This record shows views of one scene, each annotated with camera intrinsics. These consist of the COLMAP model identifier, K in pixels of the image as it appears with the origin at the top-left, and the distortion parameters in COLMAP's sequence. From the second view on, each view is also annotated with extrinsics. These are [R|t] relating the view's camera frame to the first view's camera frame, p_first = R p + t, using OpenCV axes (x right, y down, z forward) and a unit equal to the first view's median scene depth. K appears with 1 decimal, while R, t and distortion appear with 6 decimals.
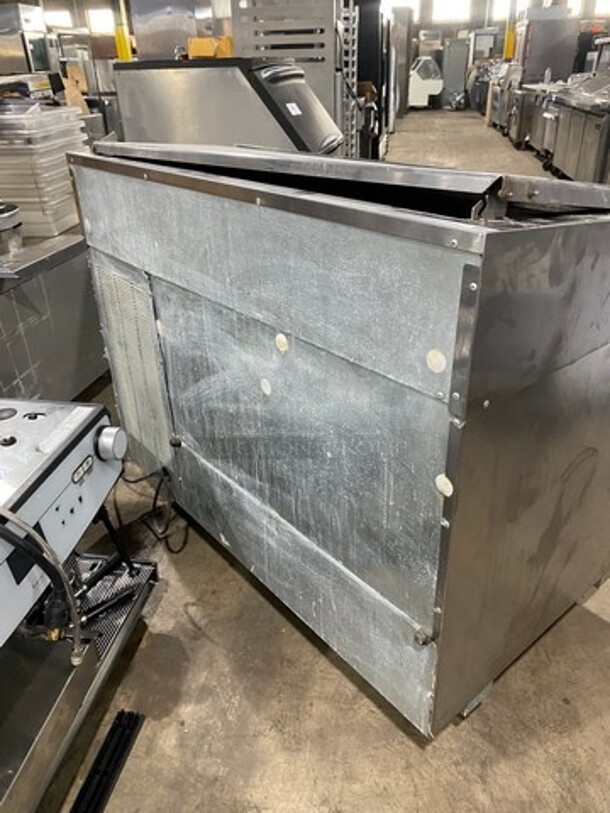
lens RADIAL K [[621.8, 0, 305.0], [0, 621.8, 406.5], [0, 0, 1]] dist [-0.002026, 0.003595]
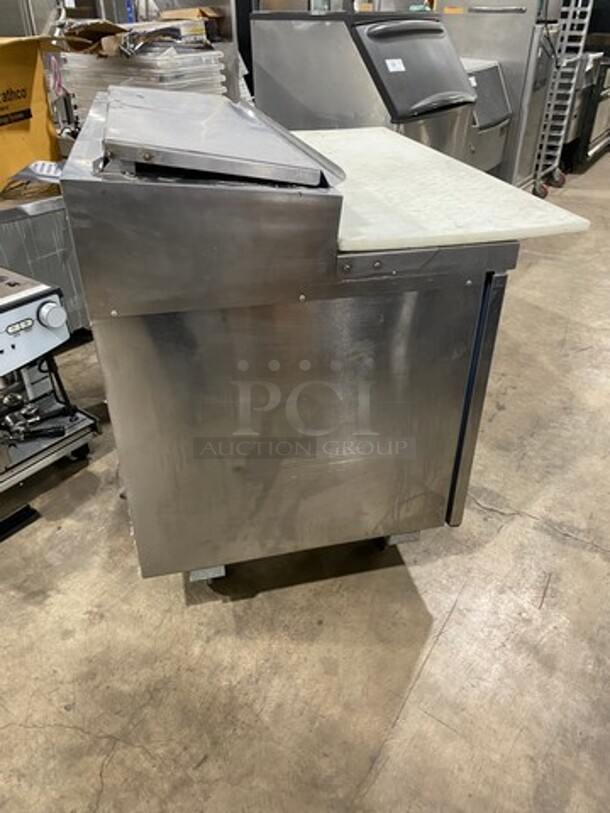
lens RADIAL K [[621.8, 0, 305.0], [0, 621.8, 406.5], [0, 0, 1]] dist [-0.002026, 0.003595]
pose [[0.897250, 0.260410, -0.356551, 0.591265], [-0.232331, 0.965172, 0.120269, -0.032513], [0.375452, -0.025074, 0.926503, -0.047395]]
